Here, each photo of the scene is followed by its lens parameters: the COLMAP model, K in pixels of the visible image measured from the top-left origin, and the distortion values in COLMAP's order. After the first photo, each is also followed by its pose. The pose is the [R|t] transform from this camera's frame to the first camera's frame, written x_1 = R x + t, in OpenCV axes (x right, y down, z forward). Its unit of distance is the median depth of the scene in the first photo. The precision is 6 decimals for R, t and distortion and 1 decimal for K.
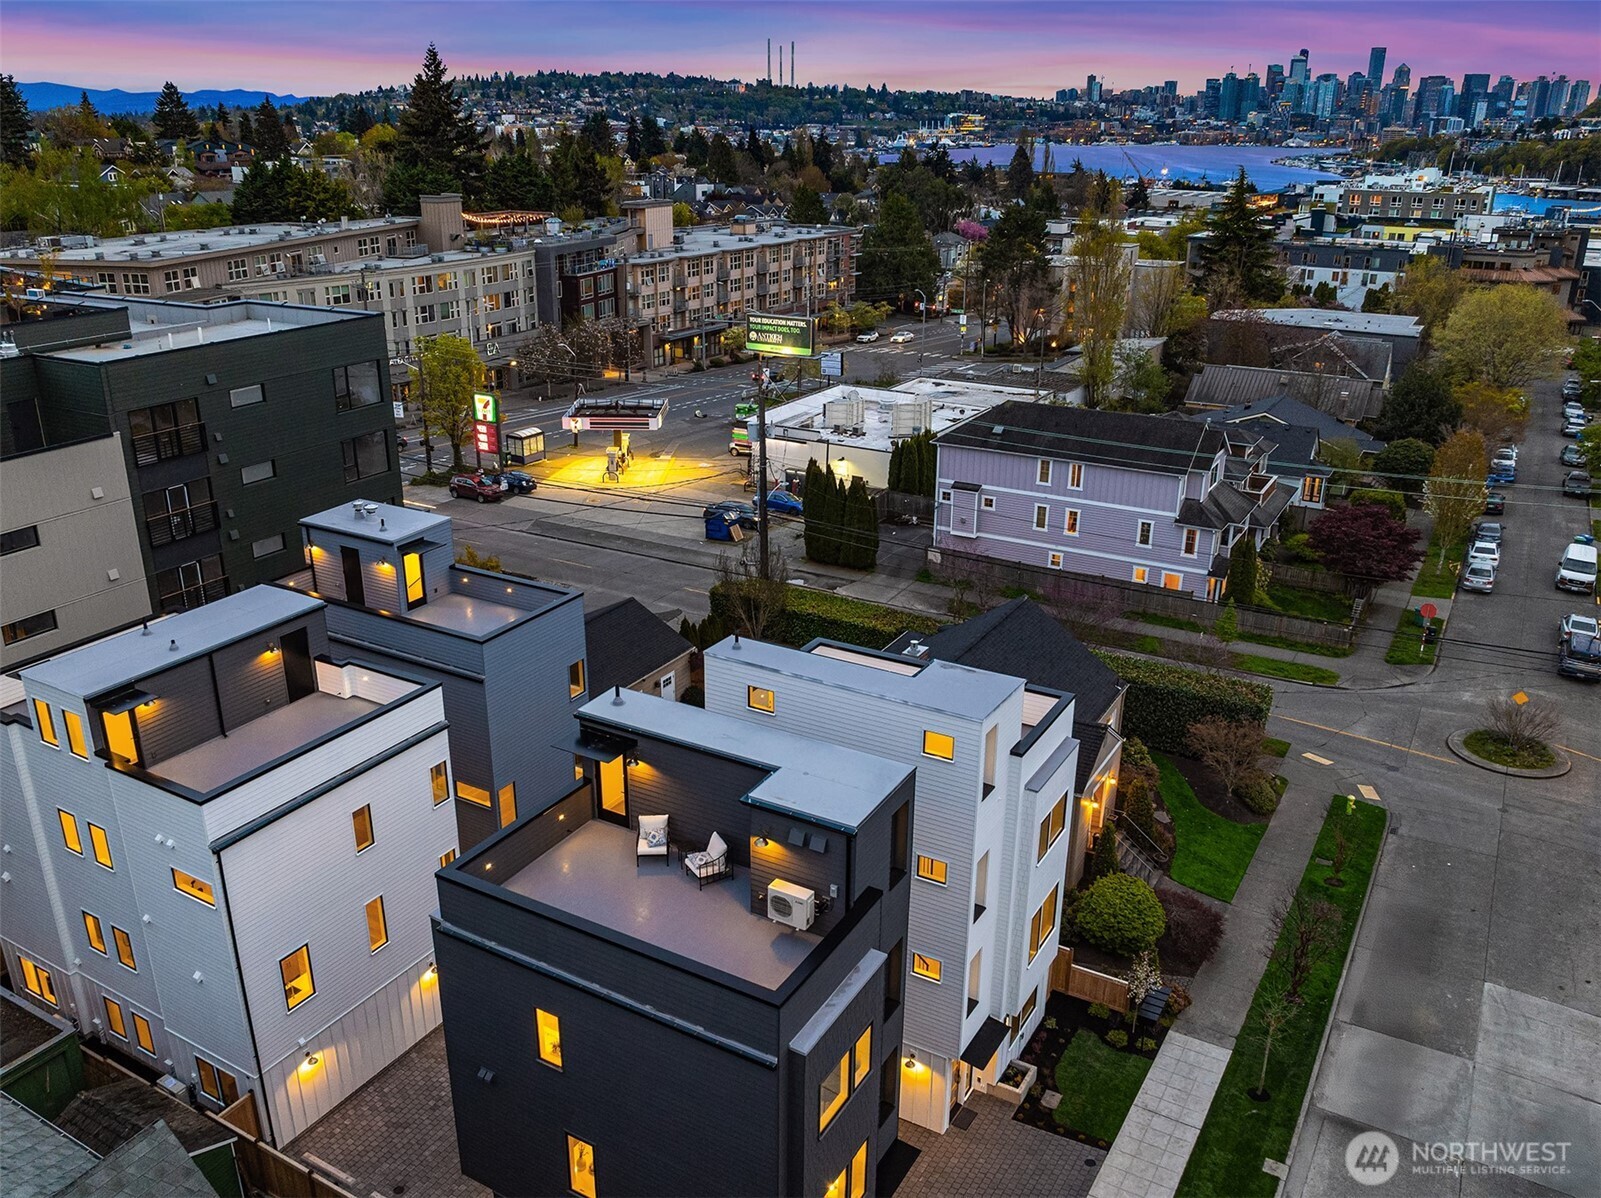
lens RADIAL K [[1283.0, 0, 768.8], [0, 1283.0, 619.5], [0, 0, 1]] dist [-0.036358, 0.001086]
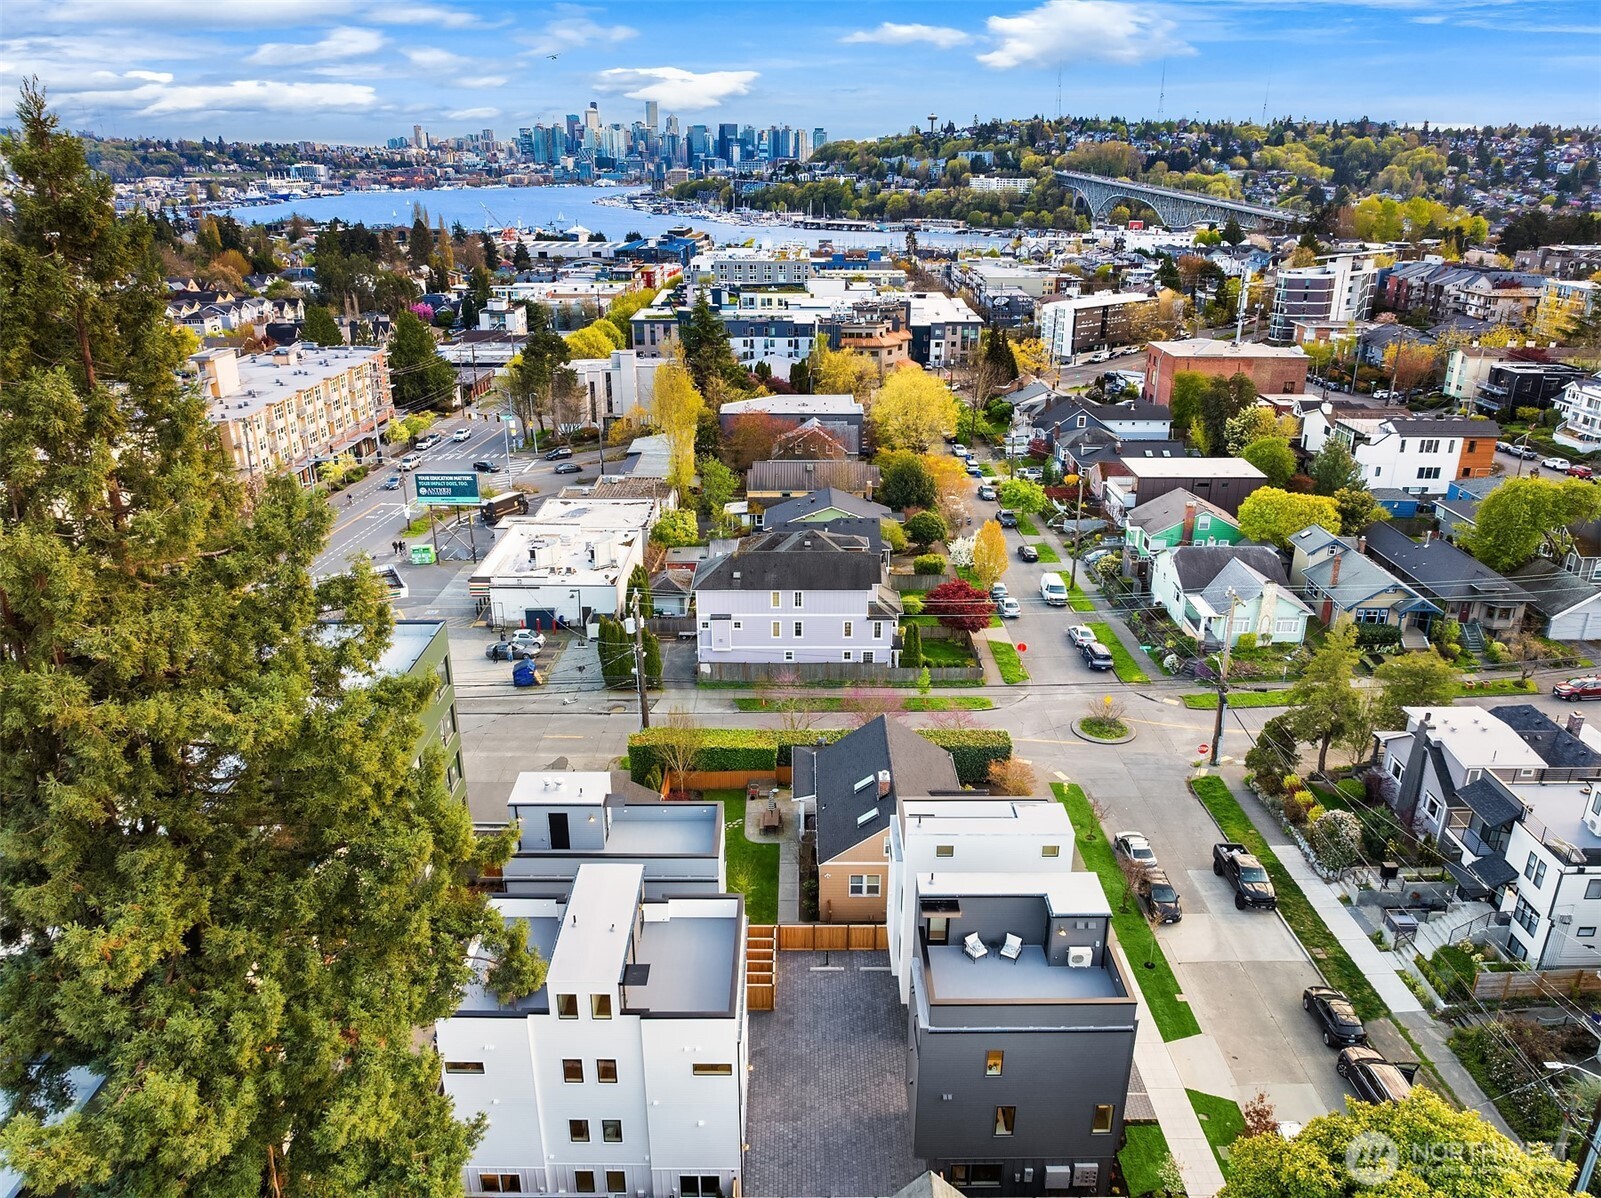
lens RADIAL K [[1131.8, 0, 796.5], [0, 1131.8, 596.9], [0, 0, 1]] dist [-0.051228, 0.022344]
pose [[0.858521, -0.186894, 0.477506, -0.153993], [0.187850, 0.981108, 0.046262, -0.070809], [-0.477131, 0.049983, 0.877410, -0.056512]]
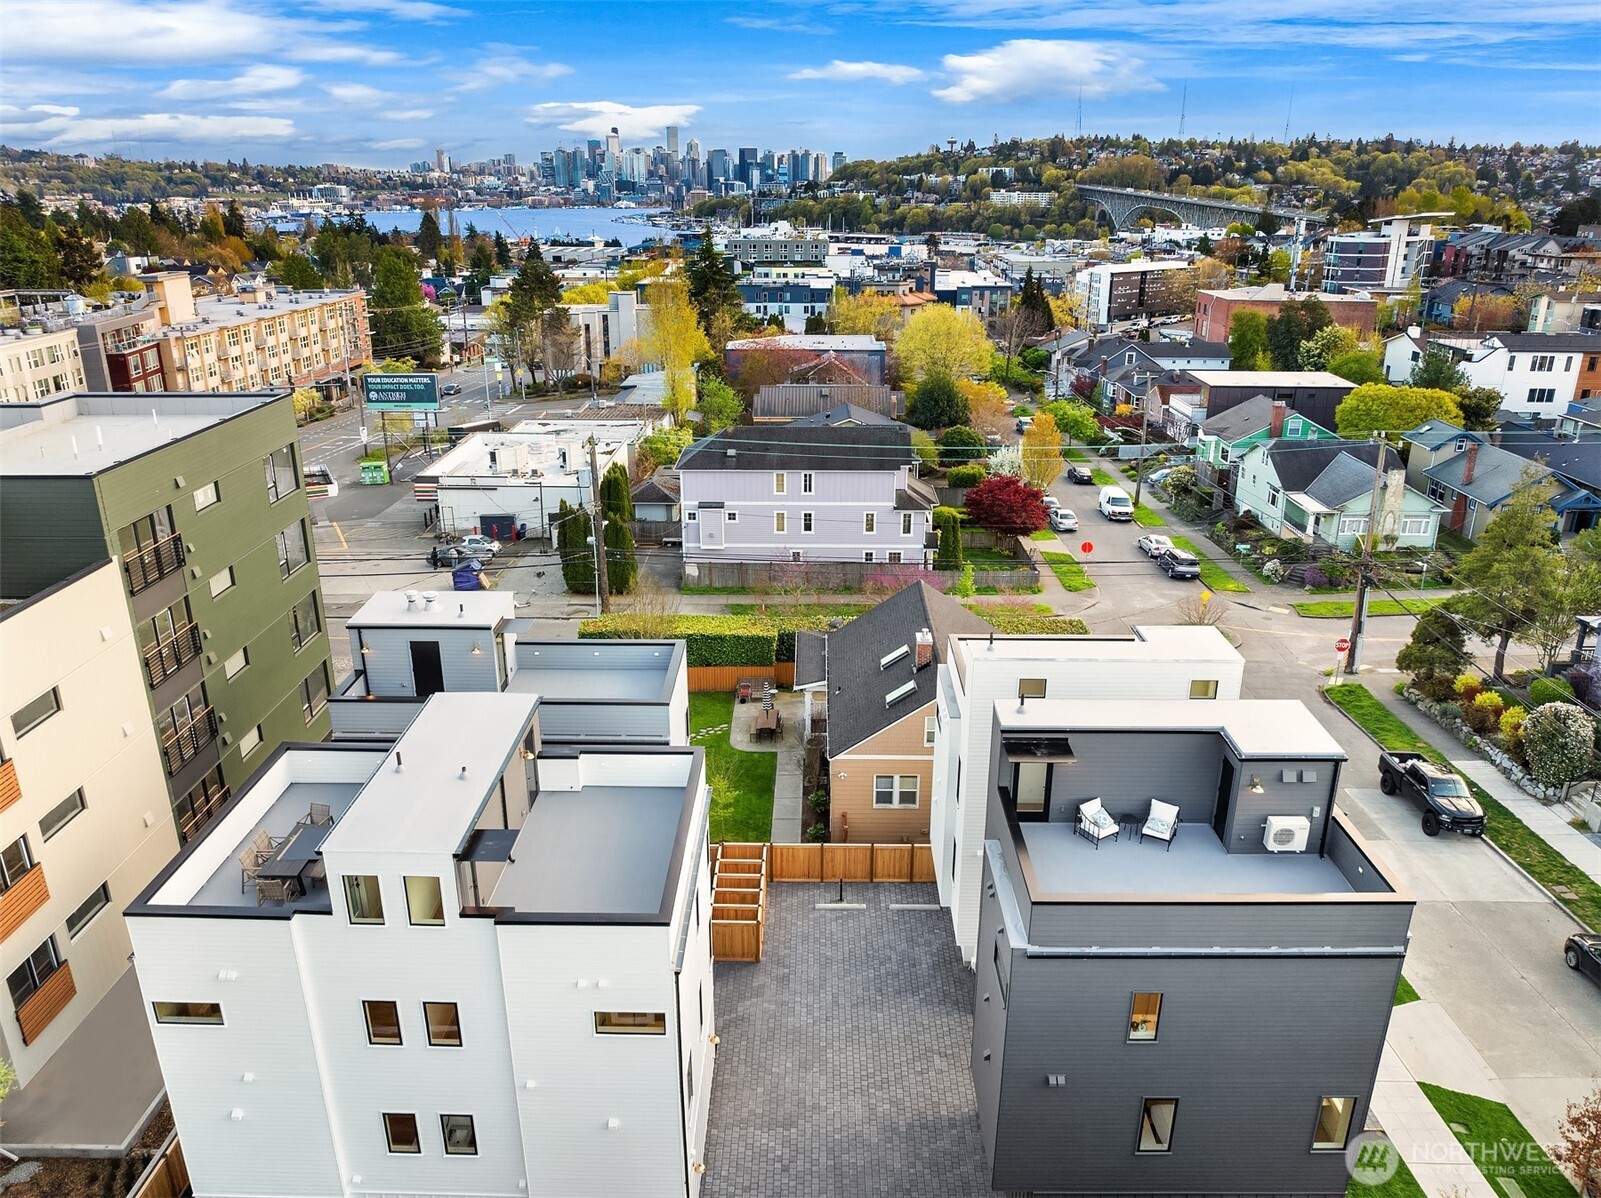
lens RADIAL K [[1131.8, 0, 796.8], [0, 1131.8, 596.5], [0, 0, 1]] dist [-0.051228, 0.022344]
pose [[0.866685, -0.170398, 0.468851, -0.110713], [0.182070, 0.983067, 0.020722, -0.013184], [-0.464443, 0.067404, 0.883034, 0.037354]]
